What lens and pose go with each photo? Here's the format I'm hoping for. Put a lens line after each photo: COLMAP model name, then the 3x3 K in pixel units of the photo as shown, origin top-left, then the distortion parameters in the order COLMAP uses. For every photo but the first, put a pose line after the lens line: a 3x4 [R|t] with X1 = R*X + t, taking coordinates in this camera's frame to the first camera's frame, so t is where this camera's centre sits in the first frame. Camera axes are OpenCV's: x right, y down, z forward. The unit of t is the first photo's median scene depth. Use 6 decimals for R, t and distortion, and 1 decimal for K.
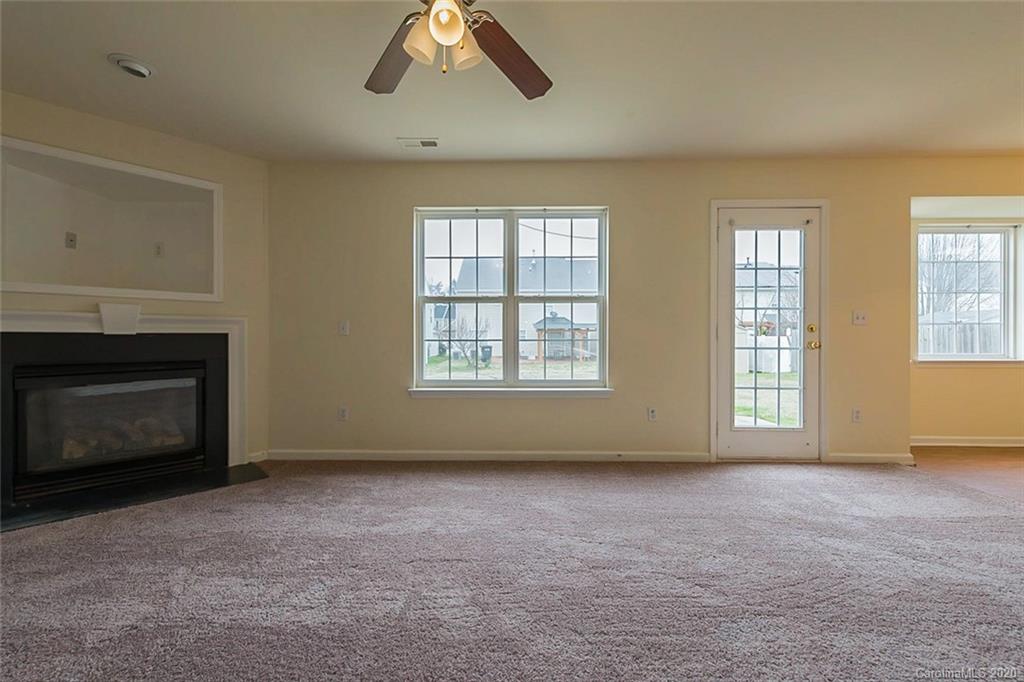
lens RADIAL K [[417.4, 0, 507.1], [0, 417.4, 339.9], [0, 0, 1]] dist [0.006979, -0.002865]
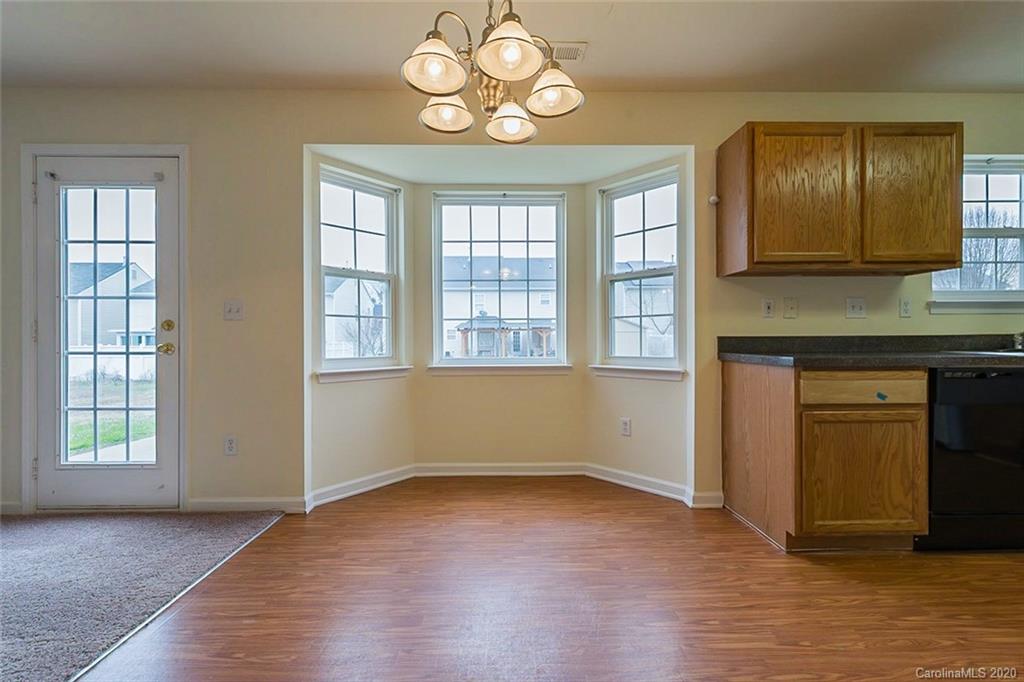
lens RADIAL K [[417.4, 0, 506.6], [0, 417.4, 338.7], [0, 0, 1]] dist [0.006979, -0.002865]
pose [[0.998983, -0.003018, 0.044978, 1.266016], [0.003087, 0.999994, -0.001482, -0.001217], [-0.044974, 0.001619, 0.998987, 0.255270]]
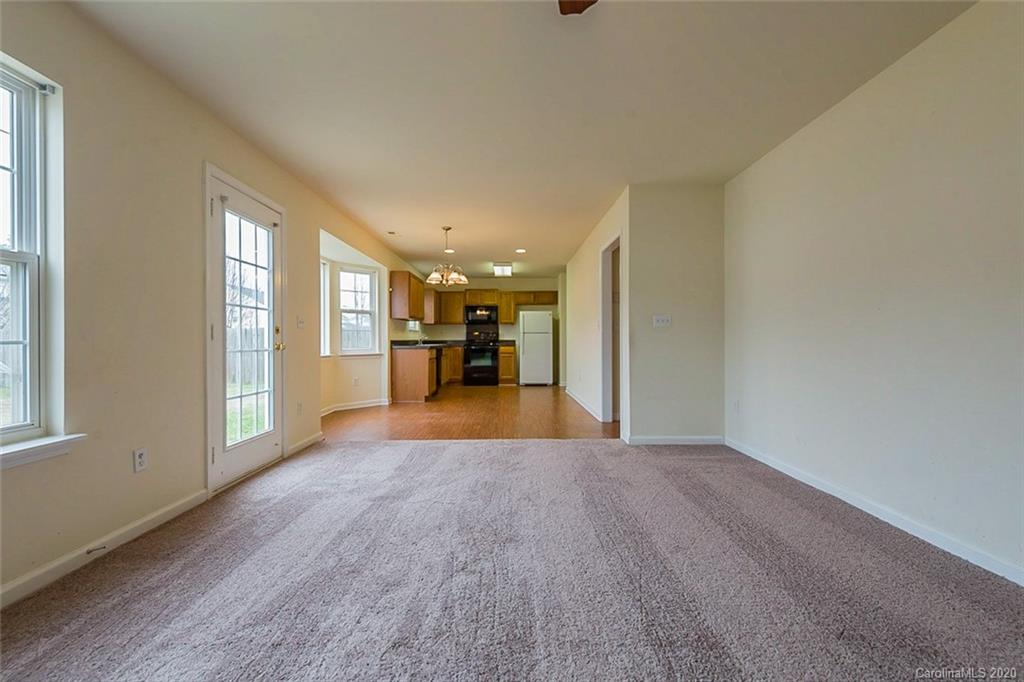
lens RADIAL K [[417.4, 0, 511.5], [0, 417.4, 338.8], [0, 0, 1]] dist [0.006979, -0.002865]
pose [[-0.039462, 0.005559, 0.999206, -0.309739], [0.011388, 0.999922, -0.005113, 0.005301], [-0.999156, 0.011177, -0.039522, 0.466976]]
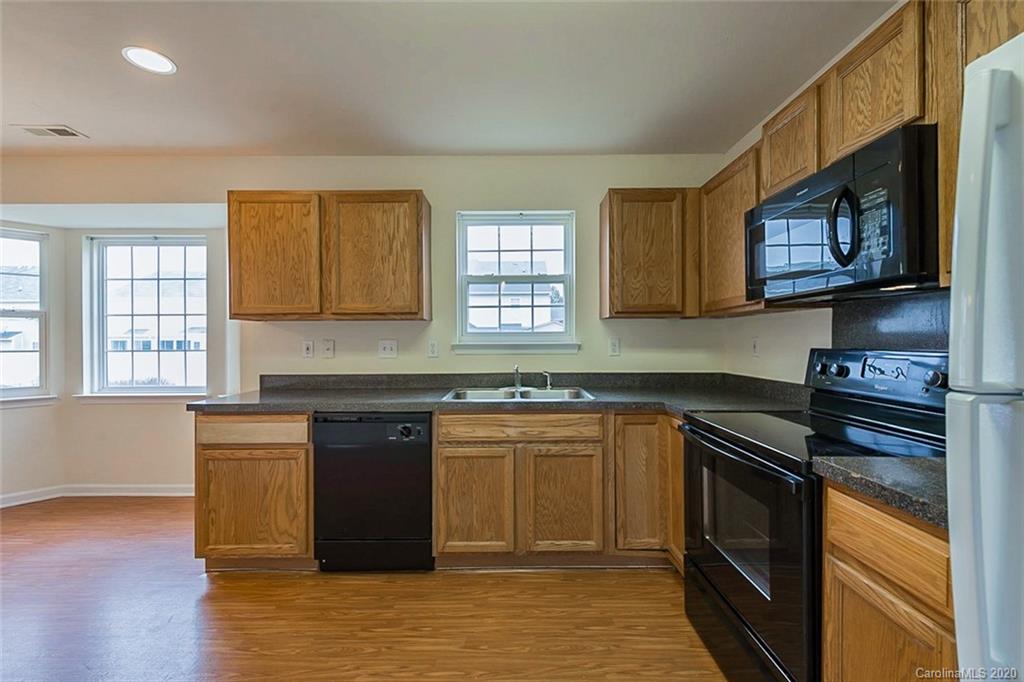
lens RADIAL K [[417.4, 0, 515.0], [0, 417.4, 337.2], [0, 0, 1]] dist [0.006979, -0.002865]
pose [[0.999271, -0.001800, 0.038125, 2.103799], [0.002207, 0.999941, -0.010628, -0.065913], [-0.038103, 0.010705, 0.999216, 0.137651]]
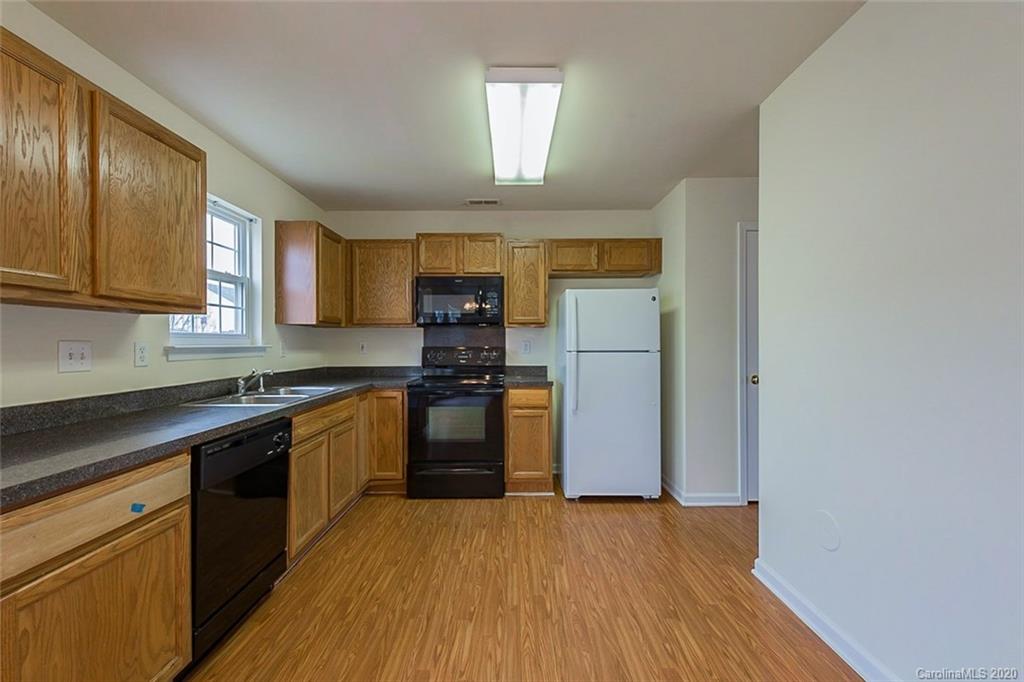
lens RADIAL K [[417.4, 0, 510.6], [0, 417.4, 344.4], [0, 0, 1]] dist [0.006979, -0.002865]
pose [[-0.026071, -0.003461, 0.999654, 1.401766], [0.008580, 0.999956, 0.003686, -0.064304], [-0.999623, 0.008673, -0.026040, 0.456491]]
